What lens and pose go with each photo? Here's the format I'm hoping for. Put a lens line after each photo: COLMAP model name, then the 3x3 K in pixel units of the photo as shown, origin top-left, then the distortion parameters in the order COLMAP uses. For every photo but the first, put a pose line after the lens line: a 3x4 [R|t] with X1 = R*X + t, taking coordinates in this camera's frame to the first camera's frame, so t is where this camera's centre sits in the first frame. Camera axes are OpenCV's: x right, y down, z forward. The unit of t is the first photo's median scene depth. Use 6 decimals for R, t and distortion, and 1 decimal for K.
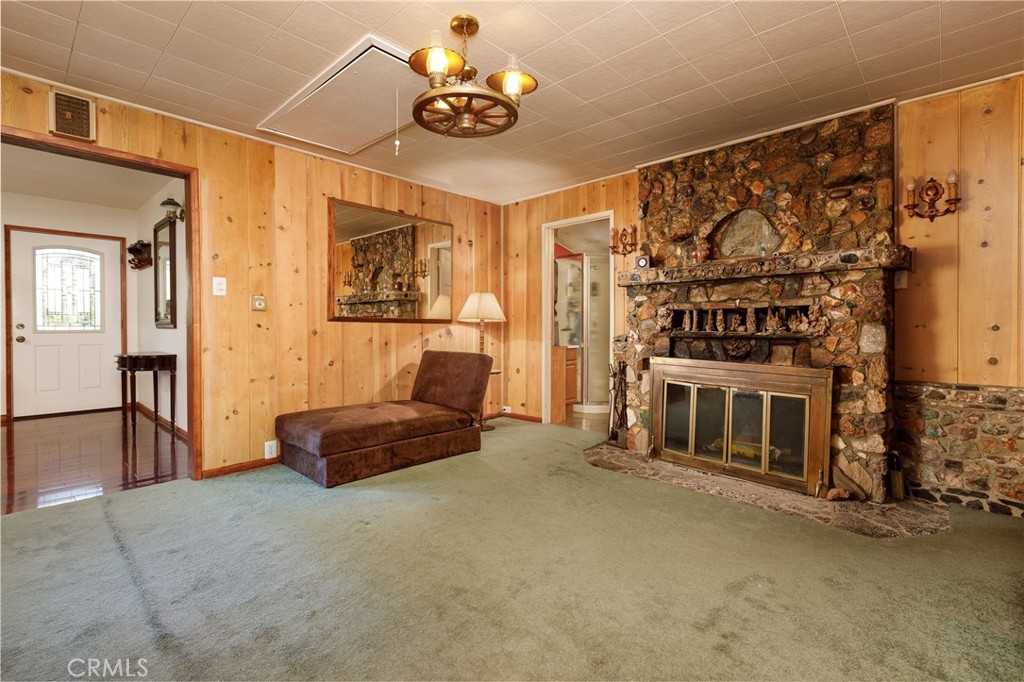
lens RADIAL K [[469.5, 0, 510.6], [0, 469.5, 333.6], [0, 0, 1]] dist [0.003640, -0.000202]
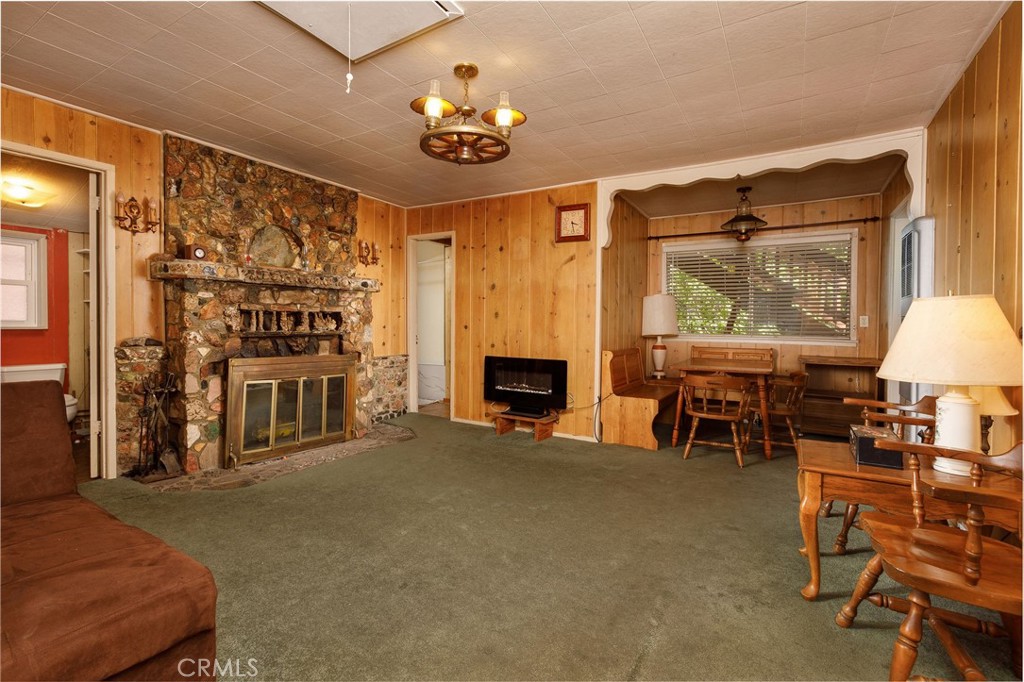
lens RADIAL K [[469.5, 0, 504.2], [0, 469.5, 333.1], [0, 0, 1]] dist [0.003640, -0.000202]
pose [[-0.214499, -0.017329, 0.976570, -0.766228], [0.012258, 0.999716, 0.020432, -0.015525], [-0.976647, 0.016354, -0.214226, 0.704511]]
